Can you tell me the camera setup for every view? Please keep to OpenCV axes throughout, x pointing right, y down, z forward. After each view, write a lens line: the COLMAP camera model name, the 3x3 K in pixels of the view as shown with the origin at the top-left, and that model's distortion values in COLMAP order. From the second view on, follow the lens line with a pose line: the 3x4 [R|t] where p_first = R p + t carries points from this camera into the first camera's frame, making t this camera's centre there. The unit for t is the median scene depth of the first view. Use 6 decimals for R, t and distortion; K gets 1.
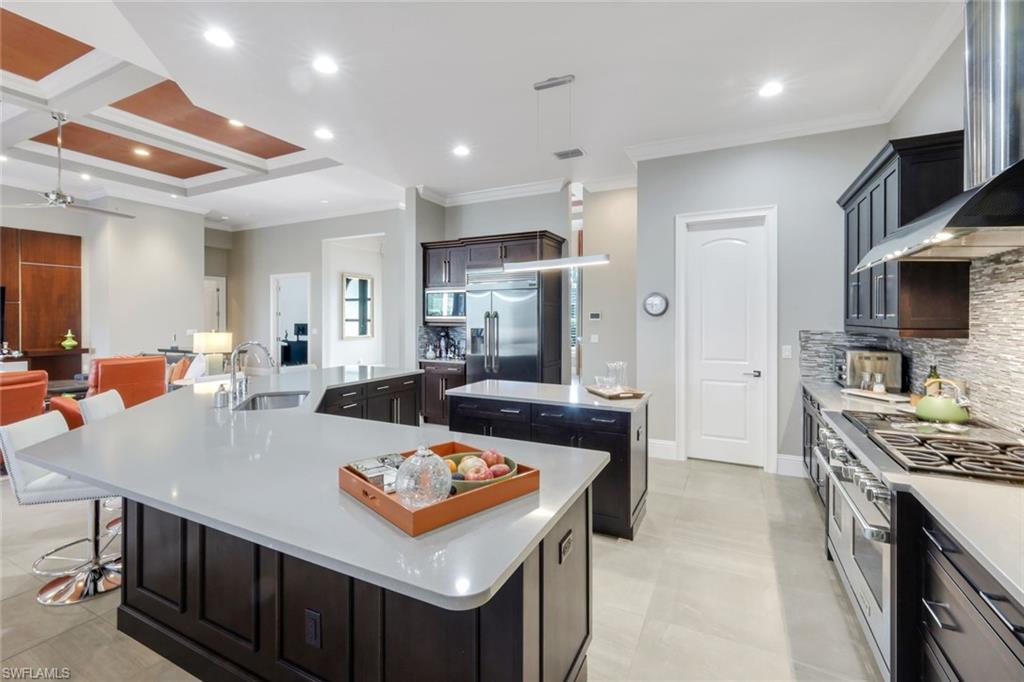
lens RADIAL K [[439.3, 0, 517.3], [0, 439.3, 317.2], [0, 0, 1]] dist [-0.017249, -0.000156]
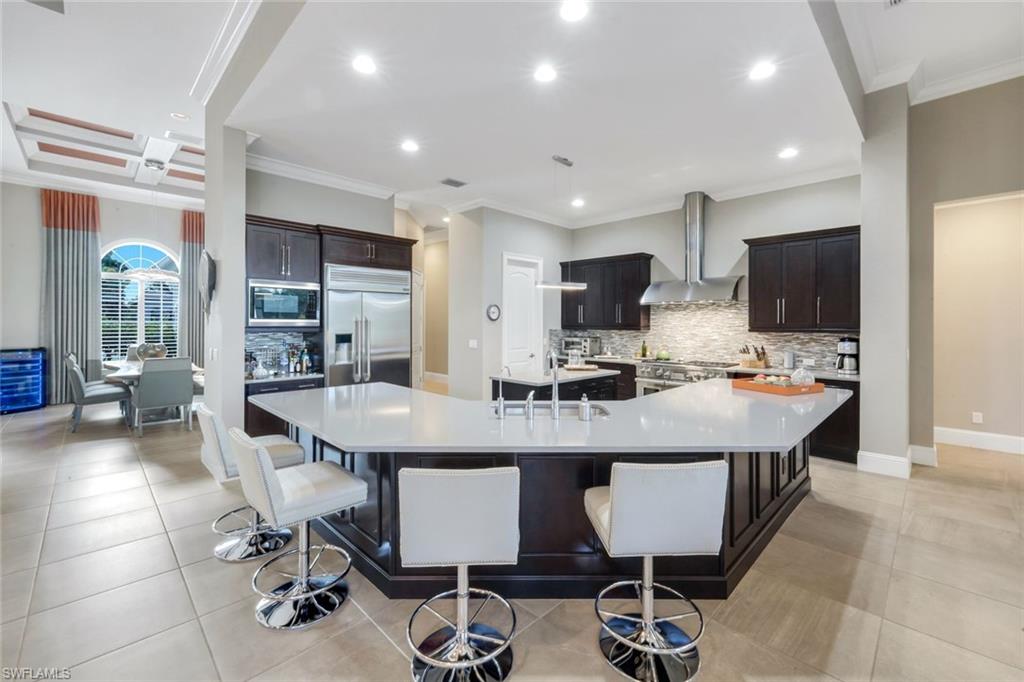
lens RADIAL K [[432.9, 0, 506.3], [0, 432.9, 322.8], [0, 0, 1]] dist [0.008212, -0.000696]
pose [[0.324383, 0.002597, 0.945922, -0.949456], [-0.001917, 0.999996, -0.002089, 0.006195], [-0.945924, -0.001136, 0.324387, 0.493900]]
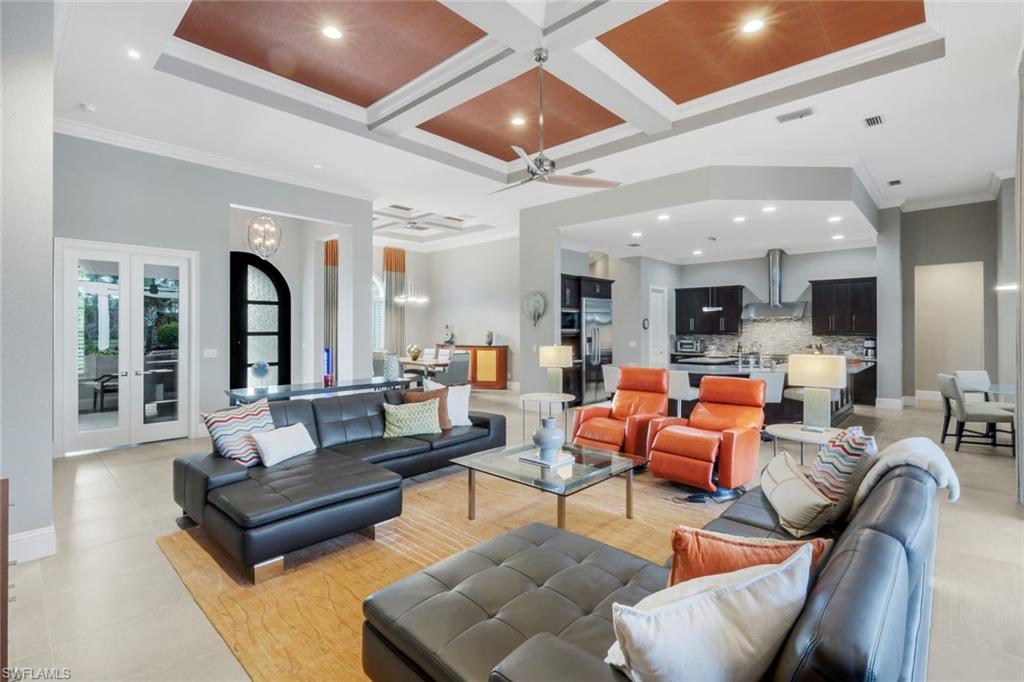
lens RADIAL K [[470.5, 0, 507.7], [0, 470.5, 326.6], [0, 0, 1]] dist [-0.000197, 0.000519]
pose [[0.291103, 0.007431, 0.956663, -2.049837], [0.000534, 0.999968, -0.007930, 0.003188], [-0.956692, 0.002819, 0.291090, 0.943170]]
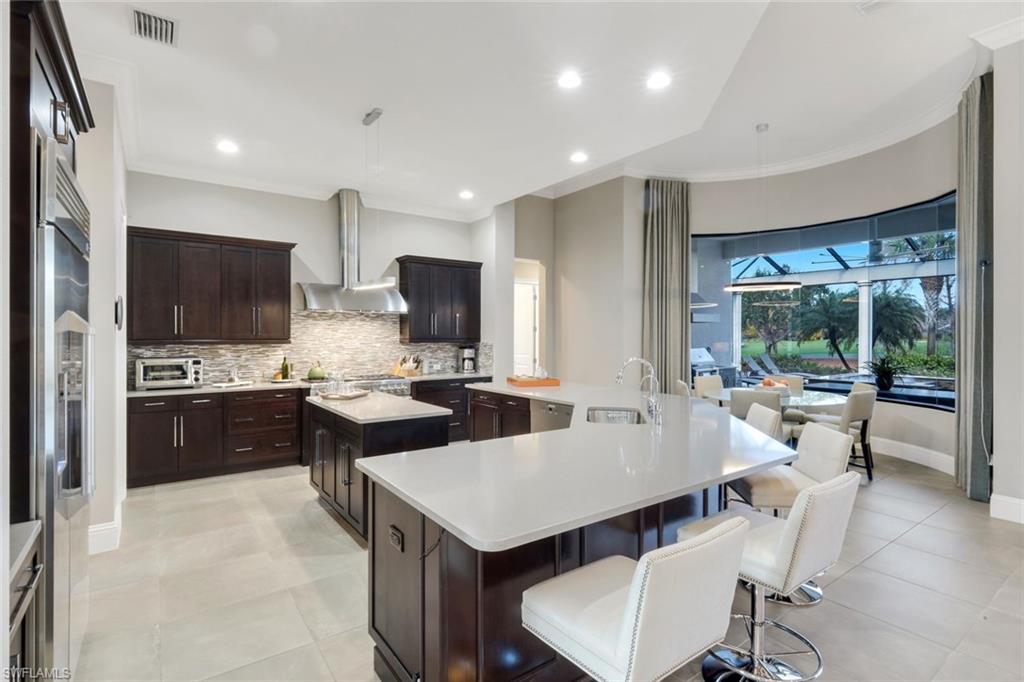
lens RADIAL K [[489.2, 0, 506.7], [0, 489.2, 334.4], [0, 0, 1]] dist [0.001990, 0.001736]
pose [[-0.884414, 0.000416, 0.466703, -0.546076], [-0.000191, 0.999999, -0.001252, 0.004471], [-0.466703, -0.001196, -0.884413, 1.338658]]
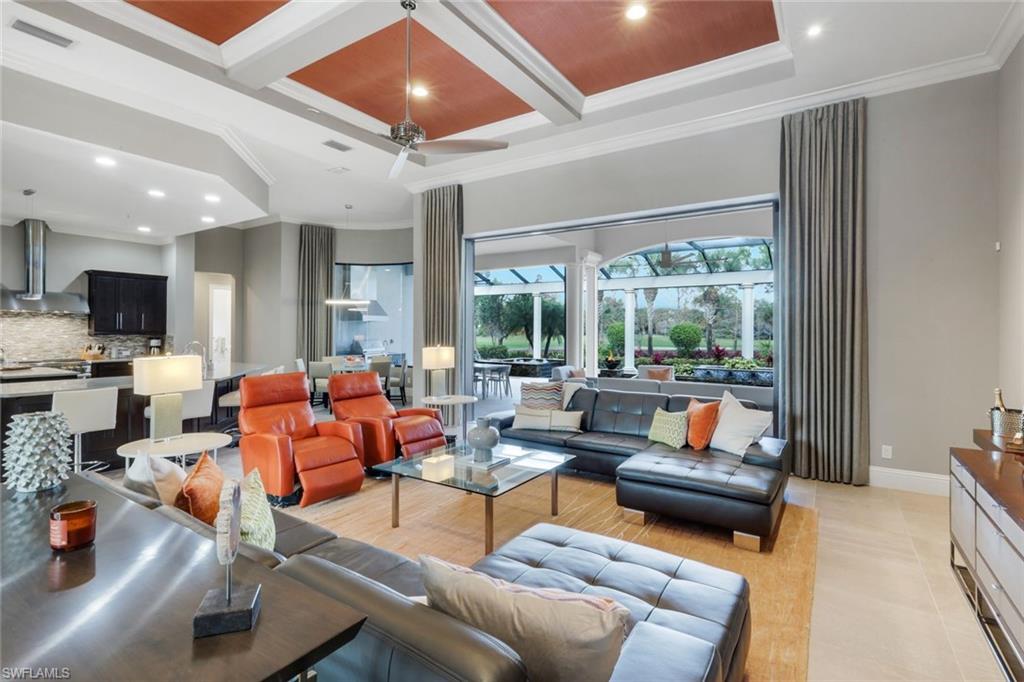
lens RADIAL K [[489.2, 0, 511.7], [0, 489.2, 327.8], [0, 0, 1]] dist [0.001990, 0.001736]
pose [[-0.991877, -0.001910, 0.127185, -1.454155], [-0.002950, 0.999964, -0.007993, 0.009832], [-0.127165, -0.008303, -0.991847, 1.883874]]
